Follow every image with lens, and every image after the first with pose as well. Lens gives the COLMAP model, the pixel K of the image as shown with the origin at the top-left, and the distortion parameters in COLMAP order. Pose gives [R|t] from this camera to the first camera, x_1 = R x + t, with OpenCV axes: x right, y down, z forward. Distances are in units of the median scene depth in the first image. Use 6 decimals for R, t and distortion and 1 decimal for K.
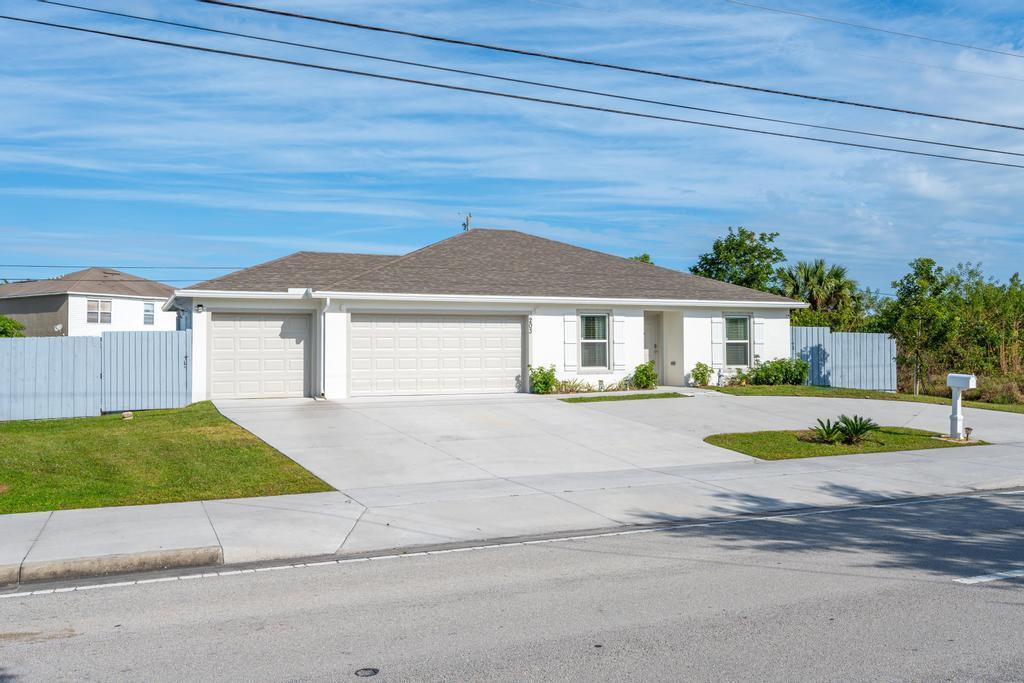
lens RADIAL K [[899.4, 0, 508.7], [0, 899.4, 338.9], [0, 0, 1]] dist [0.003508, -0.002436]
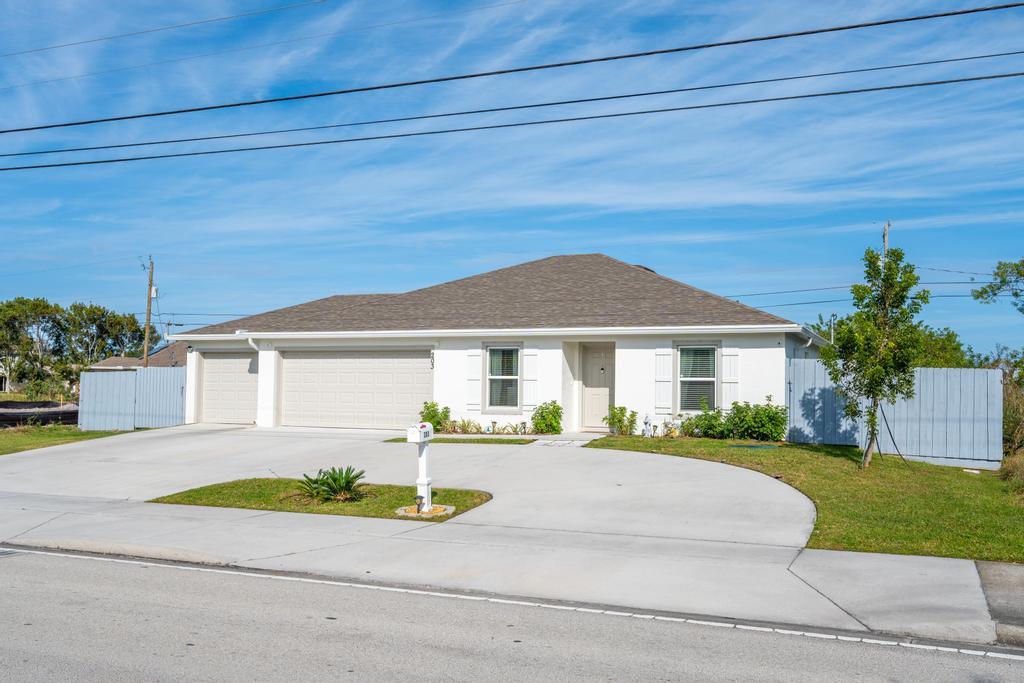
lens RADIAL K [[967.0, 0, 509.7], [0, 967.0, 343.9], [0, 0, 1]] dist [0.020369, 0.000000]
pose [[0.674696, -0.020454, -0.737812, 0.764979], [-0.005058, 0.999464, -0.032333, 0.000322], [0.738078, 0.025547, 0.674231, 0.338061]]
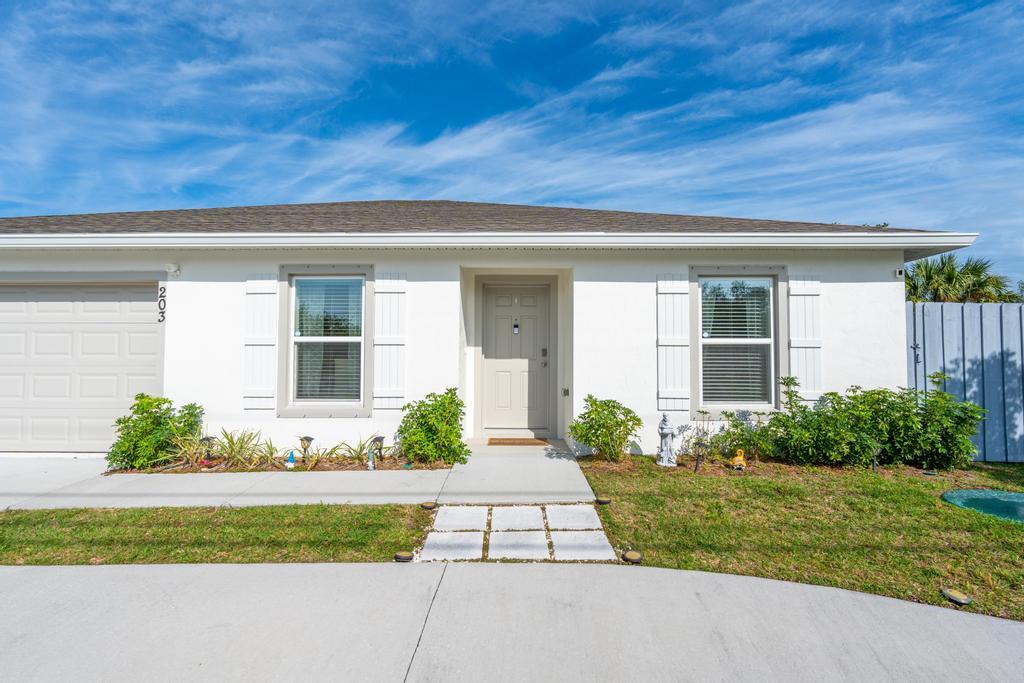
lens RADIAL K [[448.0, 0, 511.5], [0, 448.0, 344.4], [0, 0, 1]] dist [-0.003593, -0.000259]
pose [[0.913627, -0.003167, -0.406541, 0.248279], [-0.002190, 0.999917, -0.012712, 0.006966], [0.406548, 0.012504, 0.913544, 0.795579]]
